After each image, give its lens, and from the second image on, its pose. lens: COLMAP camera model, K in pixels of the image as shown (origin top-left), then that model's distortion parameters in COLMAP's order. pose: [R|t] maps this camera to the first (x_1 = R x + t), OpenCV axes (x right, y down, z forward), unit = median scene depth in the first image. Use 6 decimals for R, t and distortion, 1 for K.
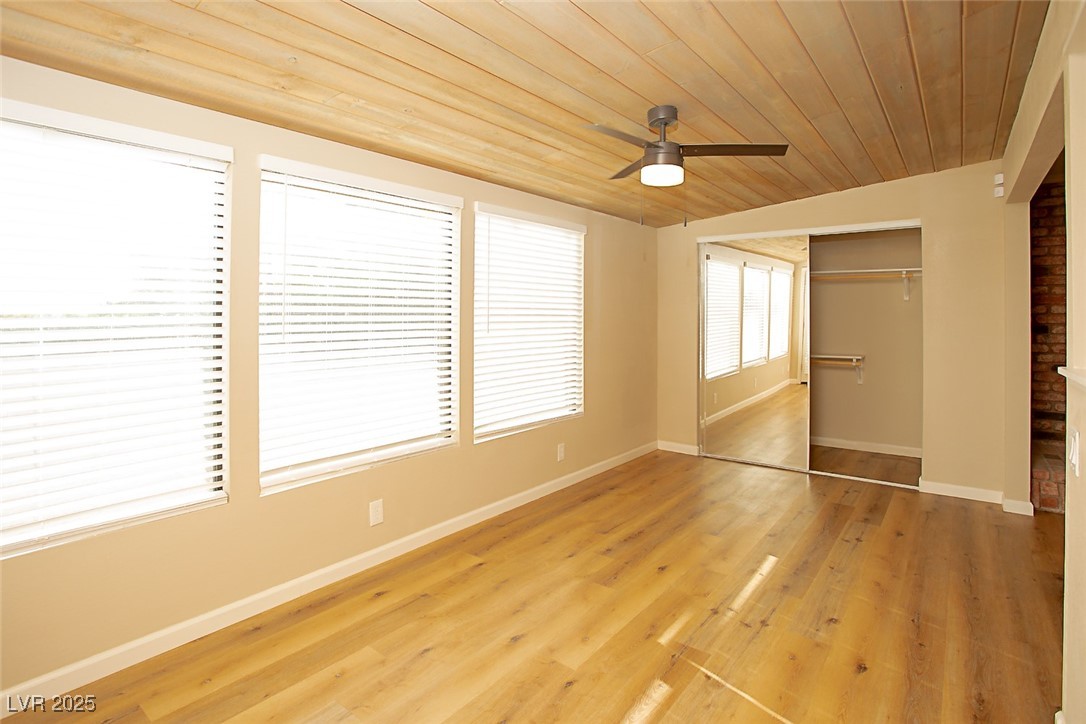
lens RADIAL K [[566.2, 0, 535.6], [0, 566.2, 331.3], [0, 0, 1]] dist [-0.081681, 0.032203]
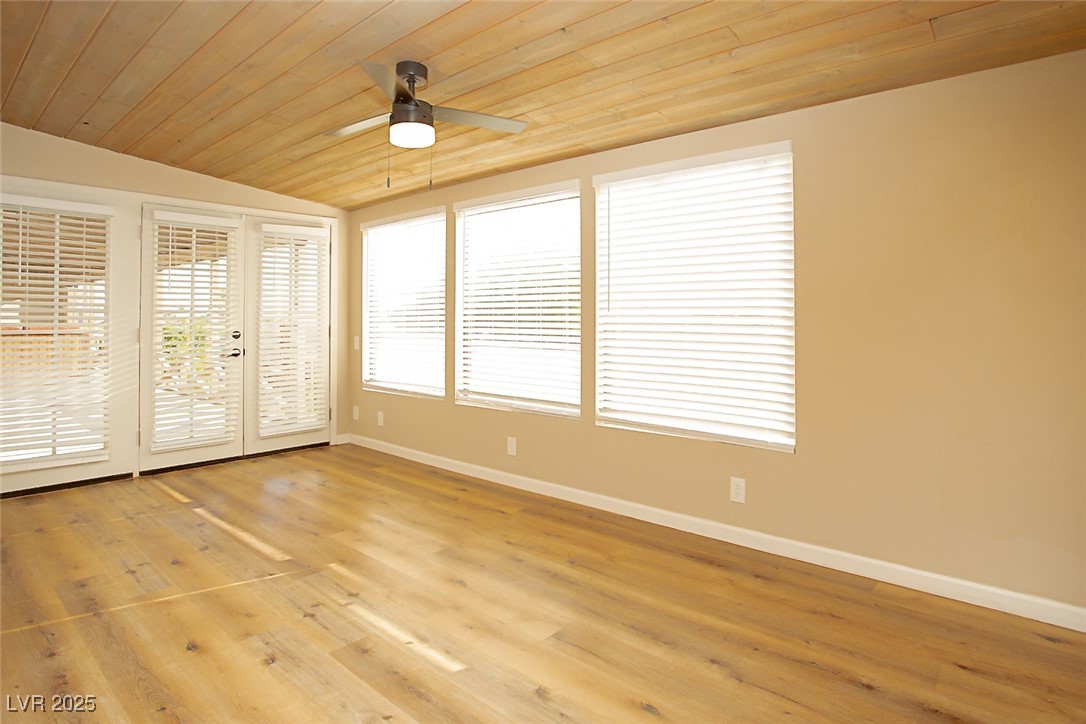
lens RADIAL K [[566.2, 0, 535.6], [0, 566.2, 331.3], [0, 0, 1]] dist [-0.081681, 0.032203]
pose [[-0.048387, 0.022257, -0.998581, 1.074871], [-0.035975, 0.999064, 0.024011, 0.022631], [0.998181, 0.037086, -0.047541, 1.160713]]
